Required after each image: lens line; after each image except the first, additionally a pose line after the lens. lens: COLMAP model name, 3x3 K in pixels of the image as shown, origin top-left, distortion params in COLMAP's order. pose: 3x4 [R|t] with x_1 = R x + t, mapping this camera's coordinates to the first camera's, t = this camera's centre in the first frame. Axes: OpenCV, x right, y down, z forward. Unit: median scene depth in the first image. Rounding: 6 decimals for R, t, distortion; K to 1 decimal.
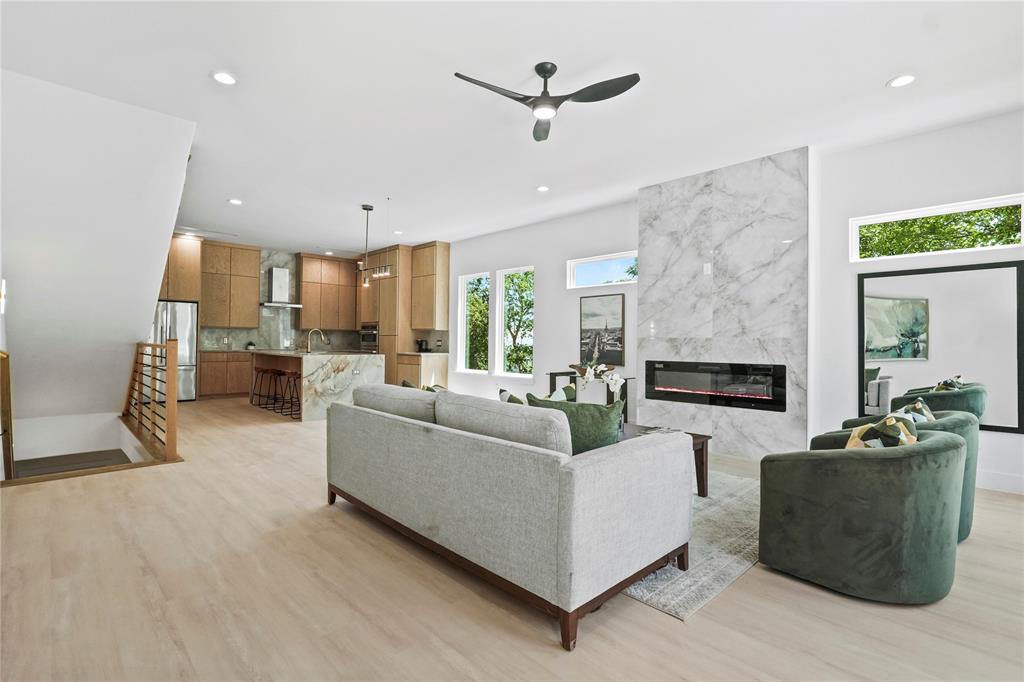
lens RADIAL K [[475.9, 0, 511.2], [0, 475.9, 337.5], [0, 0, 1]] dist [-0.000722, 0.000111]
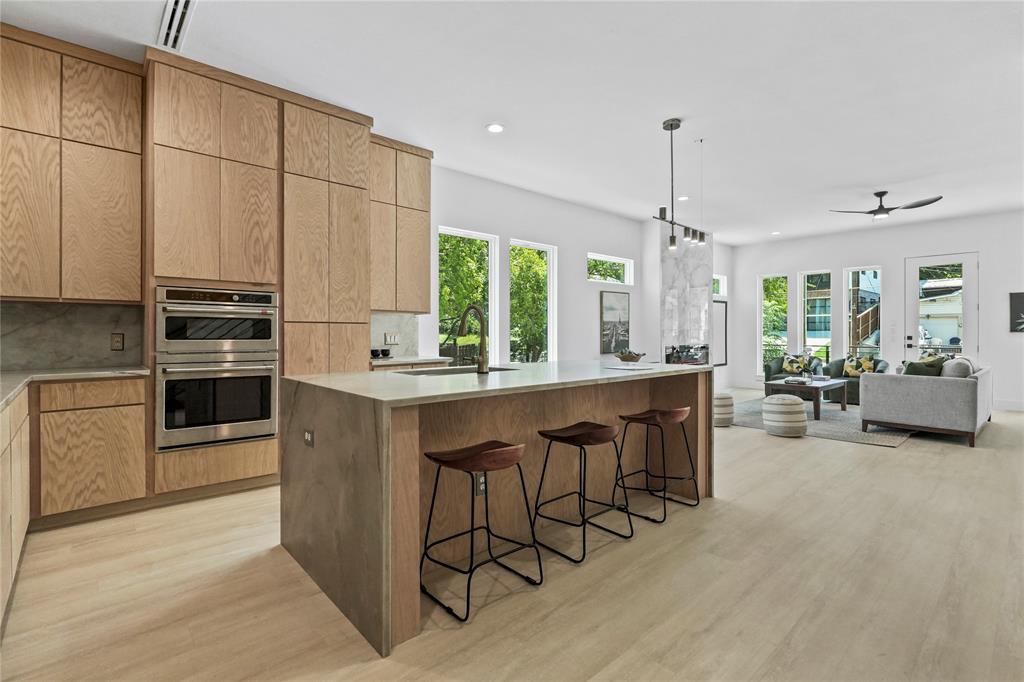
lens RADIAL K [[481.1, 0, 513.4], [0, 481.1, 337.7], [0, 0, 1]] dist [-0.000482, 0.000229]
pose [[0.030998, -0.021327, 0.999292, -1.145286], [-0.008992, 0.999726, 0.021616, -0.001945], [-0.999479, -0.009656, 0.030797, 1.425929]]
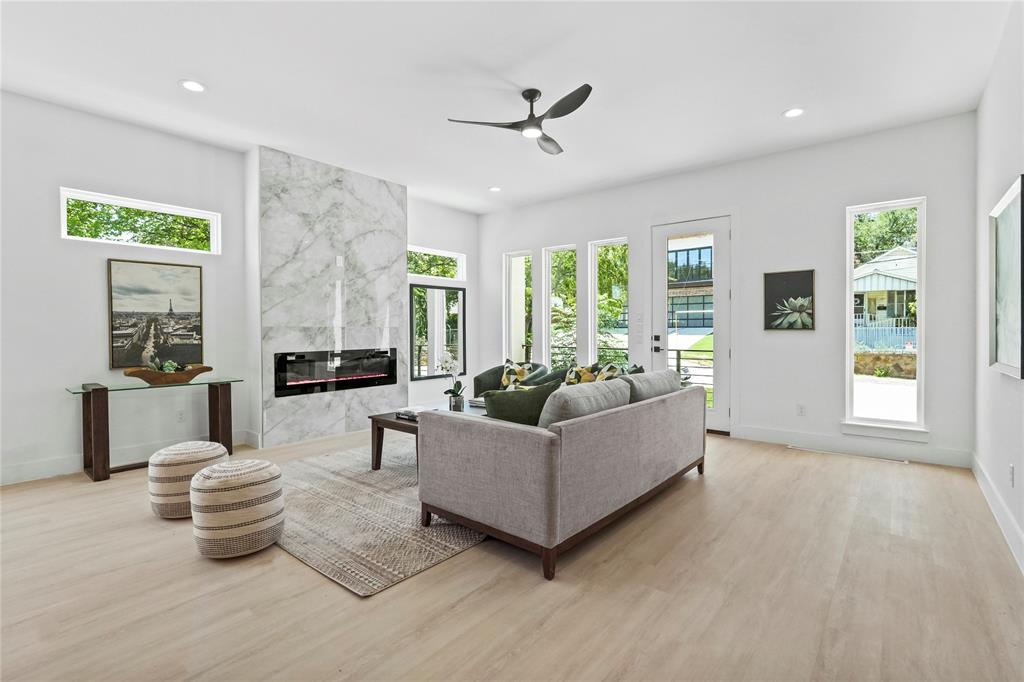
lens RADIAL K [[475.9, 0, 511.2], [0, 475.9, 337.5], [0, 0, 1]] dist [-0.000722, 0.000111]
pose [[-0.111373, -0.025867, 0.993442, -0.626980], [-0.007975, 0.999652, 0.025135, -0.005164], [-0.993747, -0.005123, -0.111540, 0.686089]]
